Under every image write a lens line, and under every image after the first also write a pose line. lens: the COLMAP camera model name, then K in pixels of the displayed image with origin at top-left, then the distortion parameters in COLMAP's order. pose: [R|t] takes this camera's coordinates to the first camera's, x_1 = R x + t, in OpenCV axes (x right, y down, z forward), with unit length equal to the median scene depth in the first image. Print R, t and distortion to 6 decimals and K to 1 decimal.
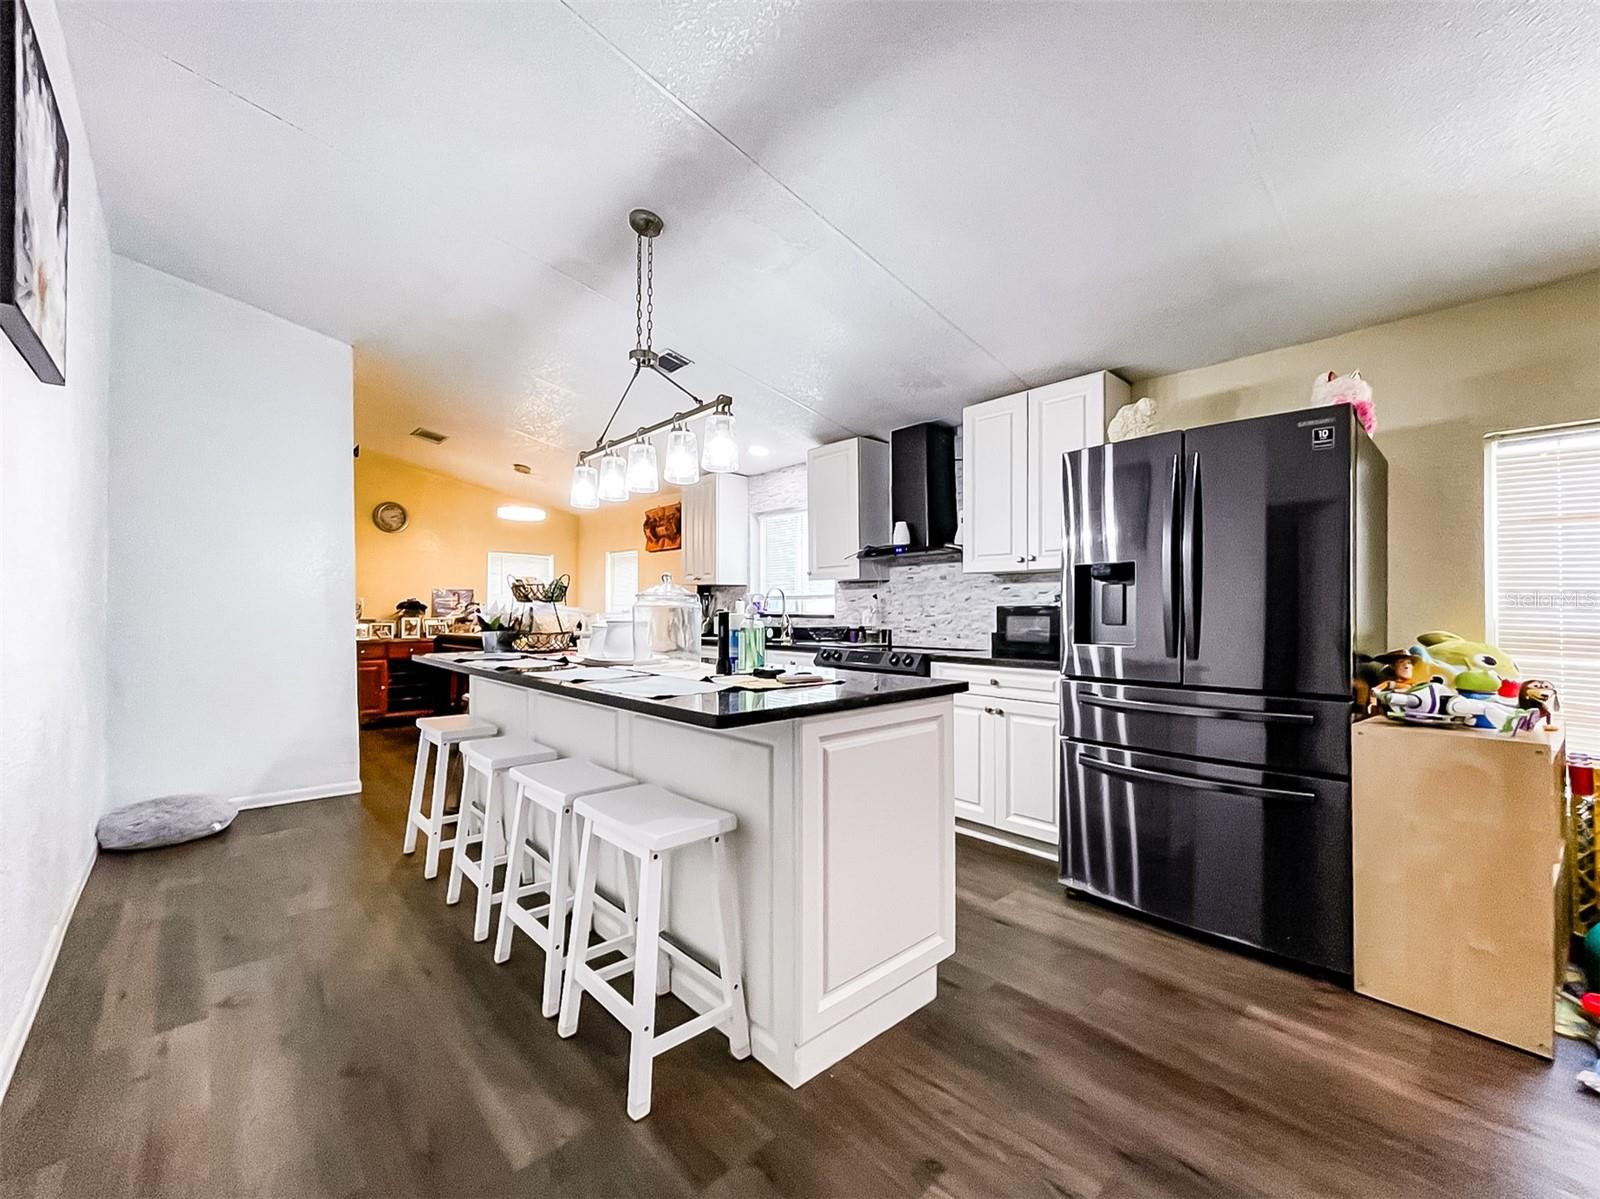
lens RADIAL K [[652.2, 0, 788.6], [0, 652.2, 603.3], [0, 0, 1]] dist [0.010493, -0.000030]
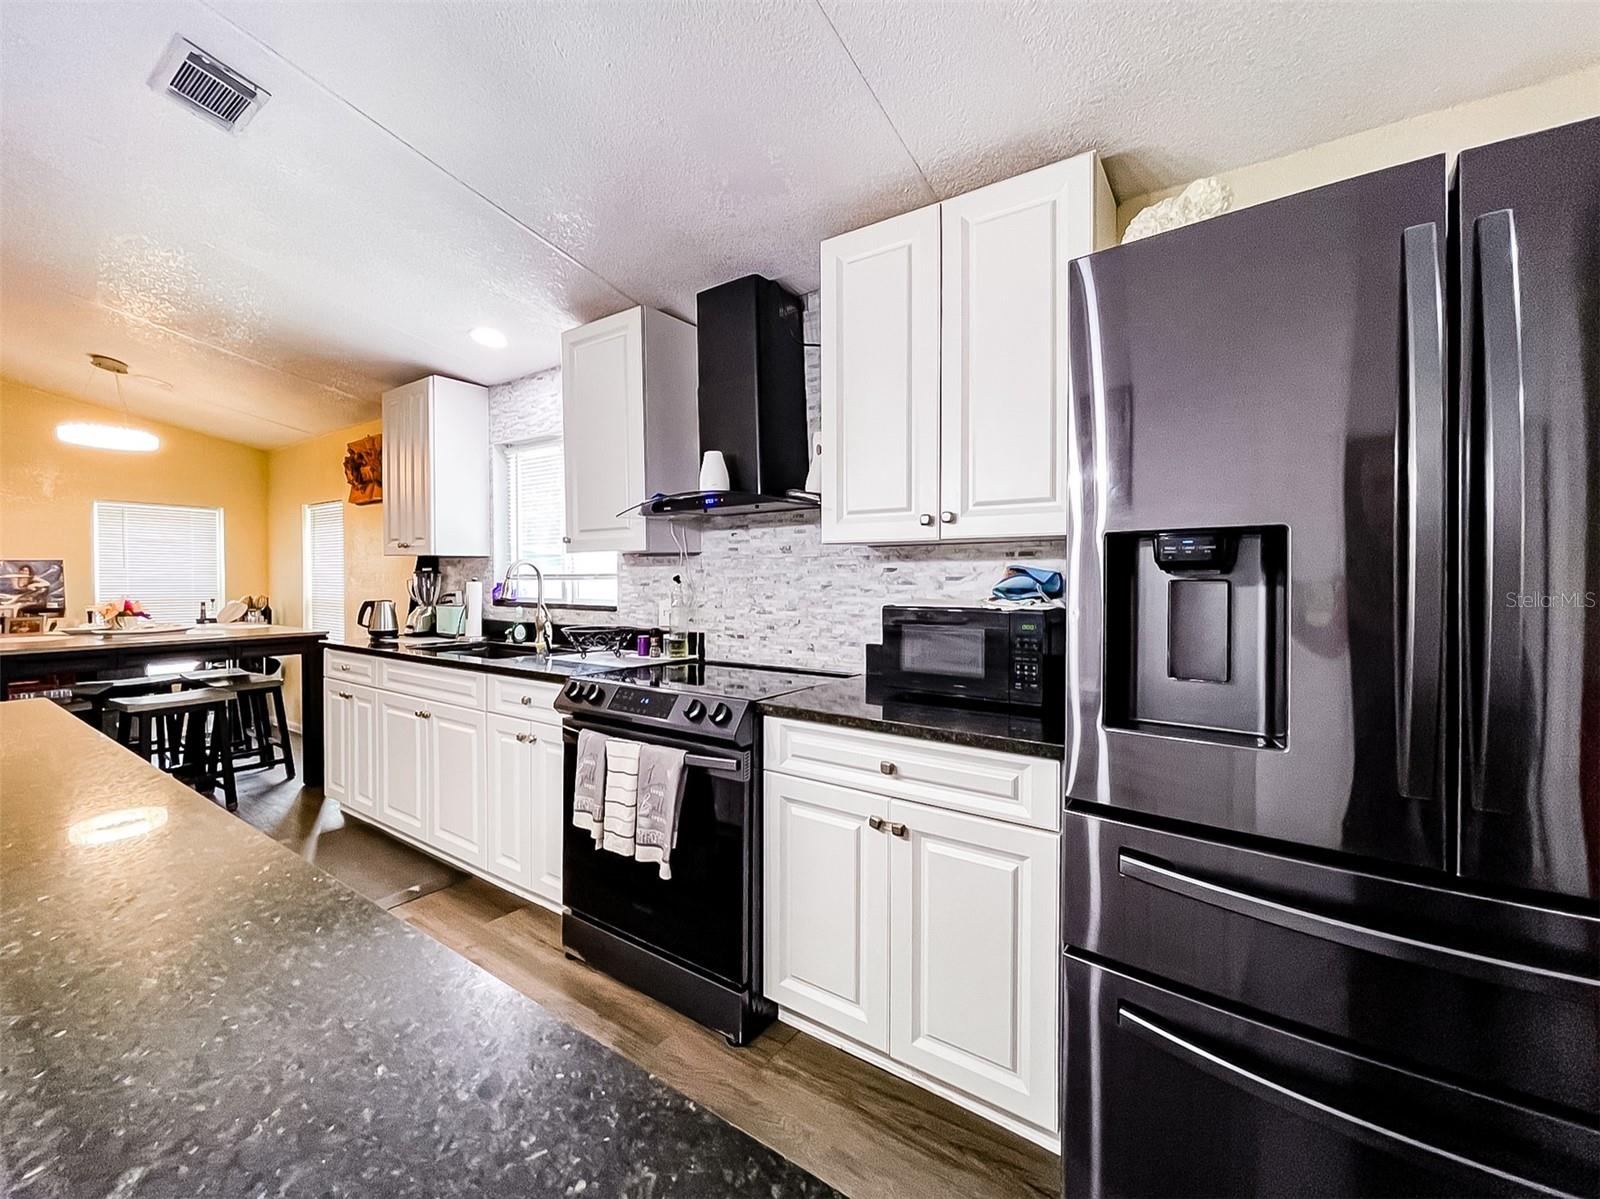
lens RADIAL K [[645.1, 0, 794.4], [0, 645.1, 579.1], [0, 0, 1]] dist [-0.016120, -0.000198]
pose [[0.969058, -0.008305, 0.246692, 0.094346], [0.003076, 0.999762, 0.021575, -0.023990], [-0.246812, -0.020149, 0.968854, 0.408197]]
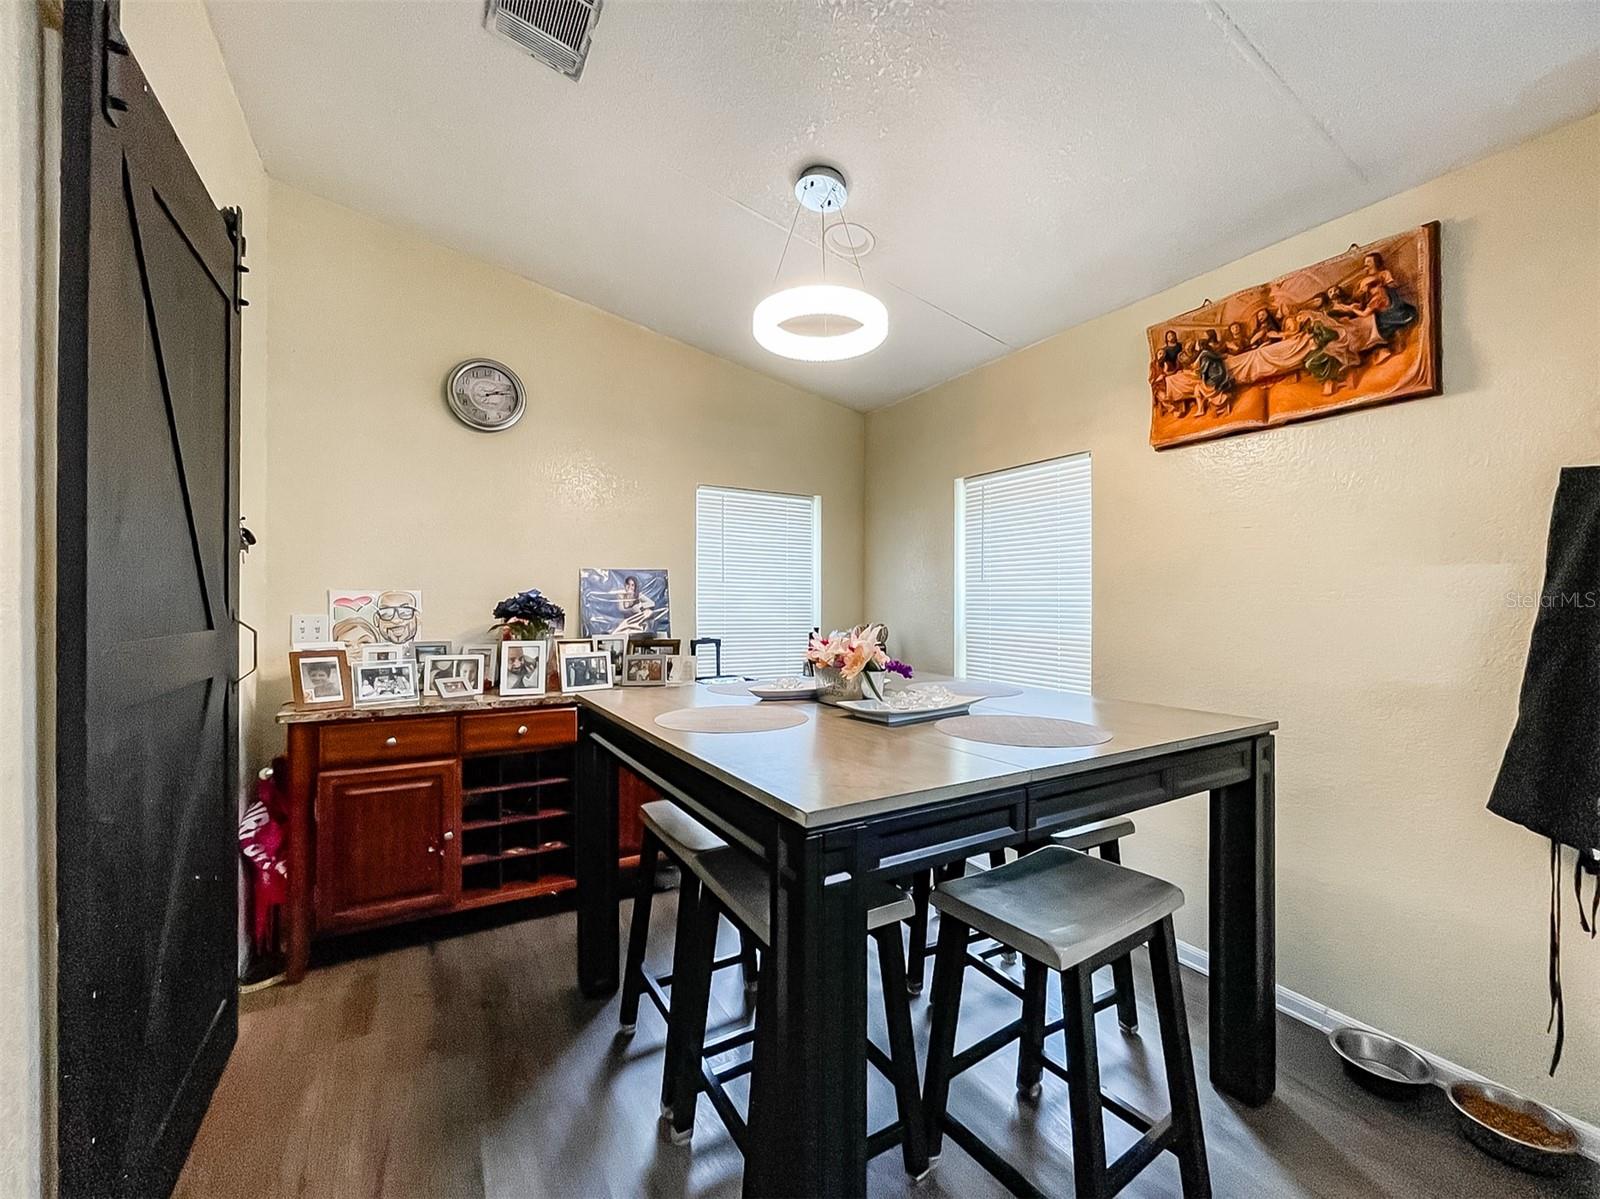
lens RADIAL K [[647.4, 0, 799.8], [0, 647.4, 600.8], [0, 0, 1]] dist [-0.001606, -0.000220]
pose [[0.977065, -0.001454, -0.212935, -0.528415], [0.003874, 0.999933, 0.010947, -0.008483], [0.212904, -0.011520, 0.977005, 1.039248]]
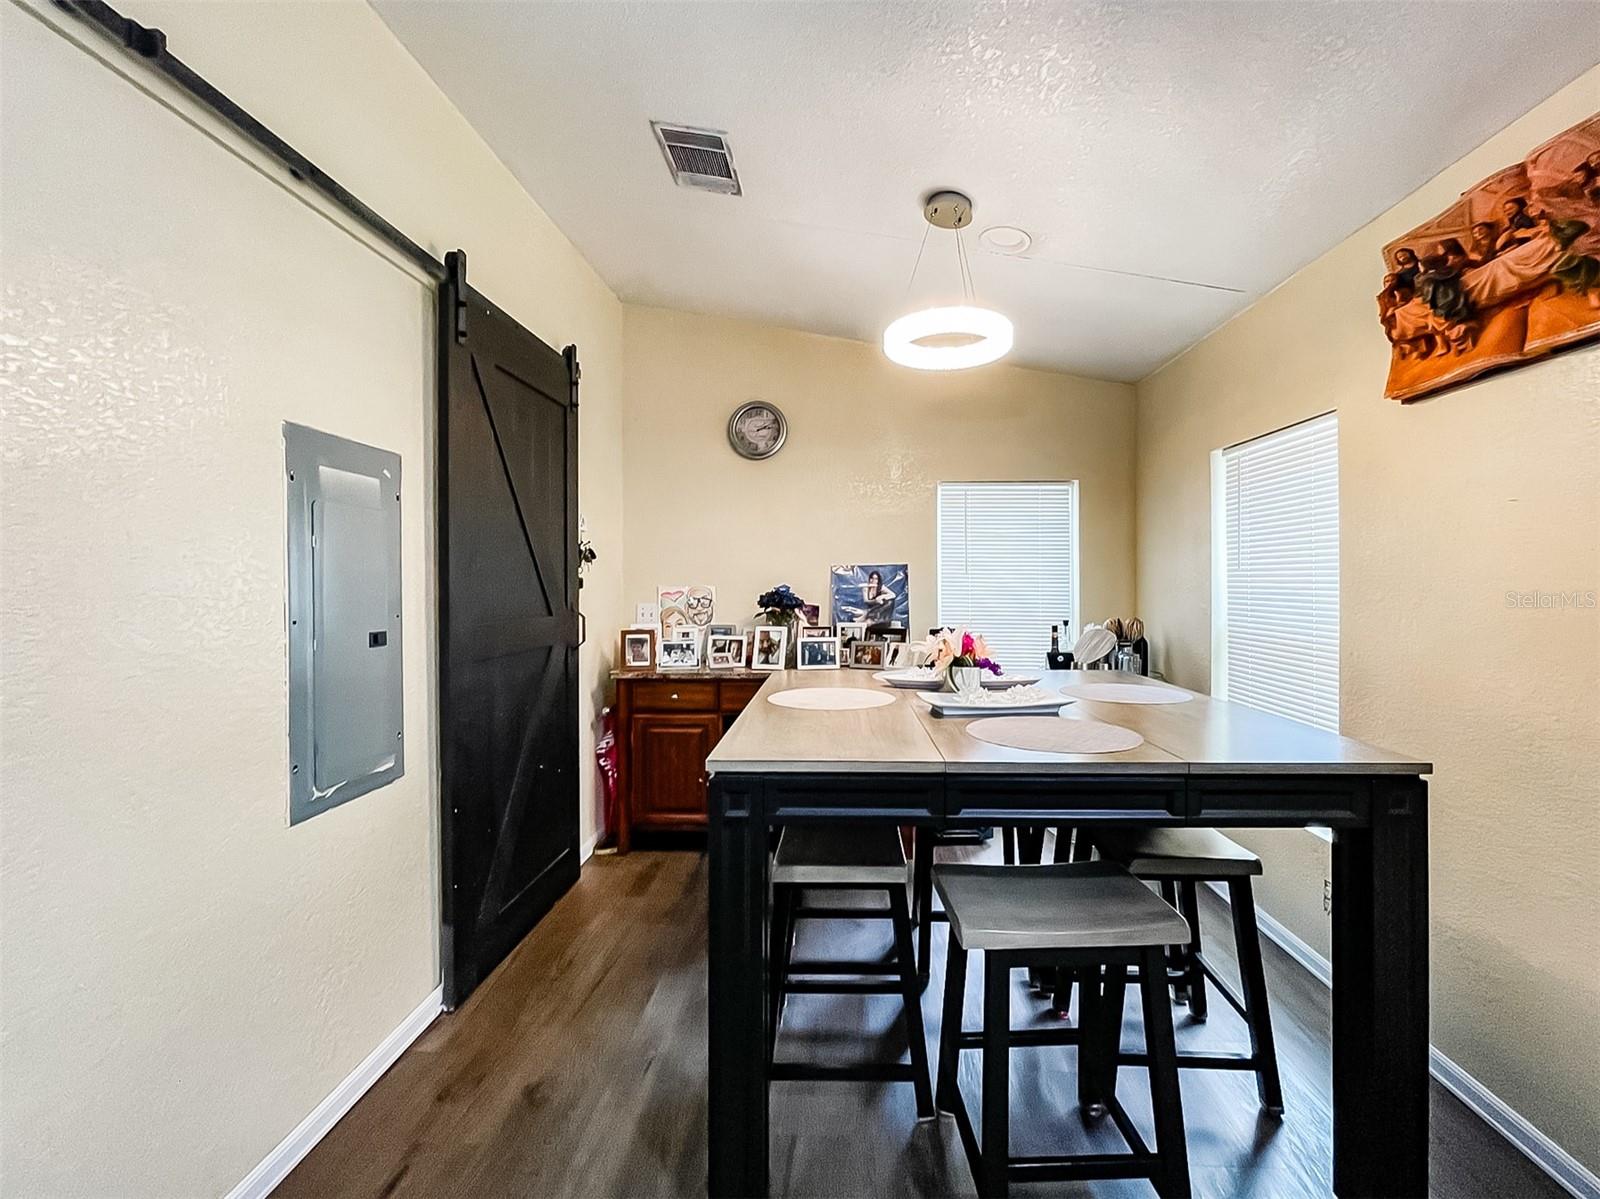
lens RADIAL K [[669.1, 0, 831.7], [0, 669.1, 585.1], [0, 0, 1]] dist [0.000086, -0.000473]
pose [[0.717232, -0.004419, -0.696821, -0.315180], [0.015169, 0.999842, 0.009274, -0.019687], [0.696669, -0.017222, 0.717186, 1.066967]]
